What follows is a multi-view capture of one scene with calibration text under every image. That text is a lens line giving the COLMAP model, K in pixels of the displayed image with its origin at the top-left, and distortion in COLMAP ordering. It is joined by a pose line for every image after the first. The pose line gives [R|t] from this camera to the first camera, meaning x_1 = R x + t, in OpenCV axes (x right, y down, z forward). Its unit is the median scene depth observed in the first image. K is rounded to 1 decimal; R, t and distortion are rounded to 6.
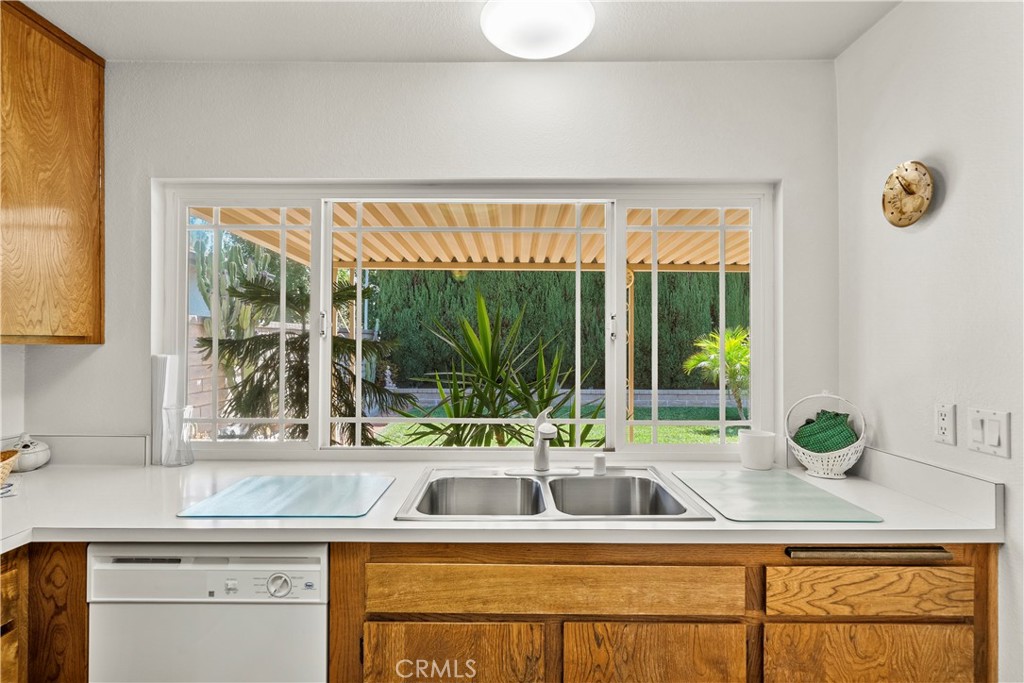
lens RADIAL K [[502.3, 0, 512.0], [0, 502.3, 341.5], [0, 0, 1]] dist [0.001295, 0.000179]
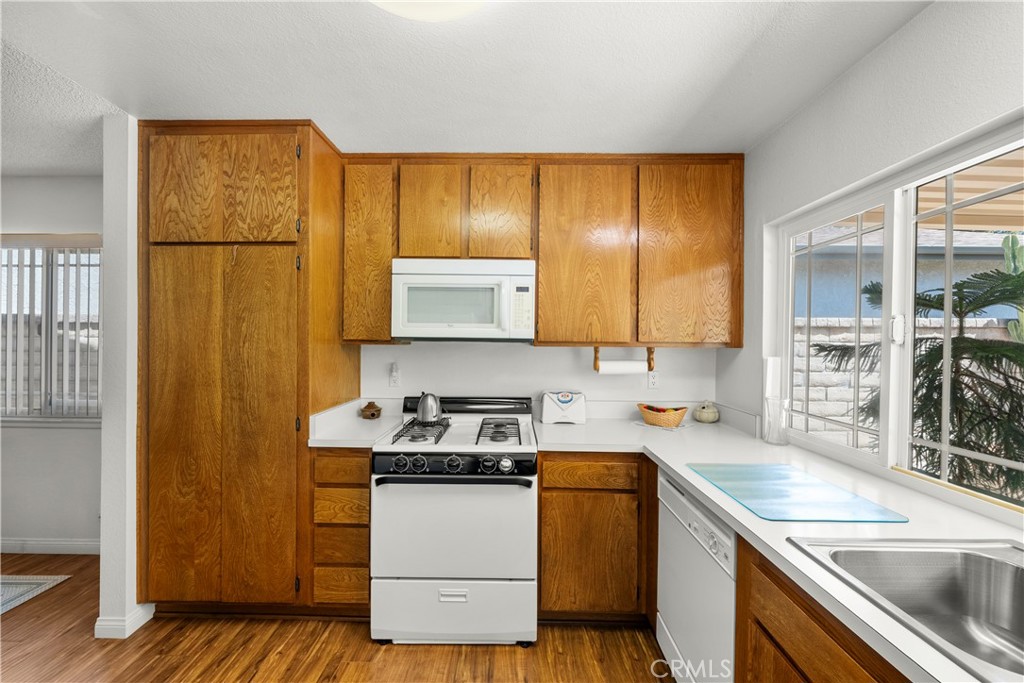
lens RADIAL K [[404.3, 0, 512.0], [0, 404.3, 341.5], [0, 0, 1]] dist [-0.000947, -0.000156]
pose [[-0.012490, 0.001223, -0.999921, 0.537251], [-0.007751, 0.999969, 0.001320, -0.014396], [0.999892, 0.007767, -0.012480, 0.500675]]
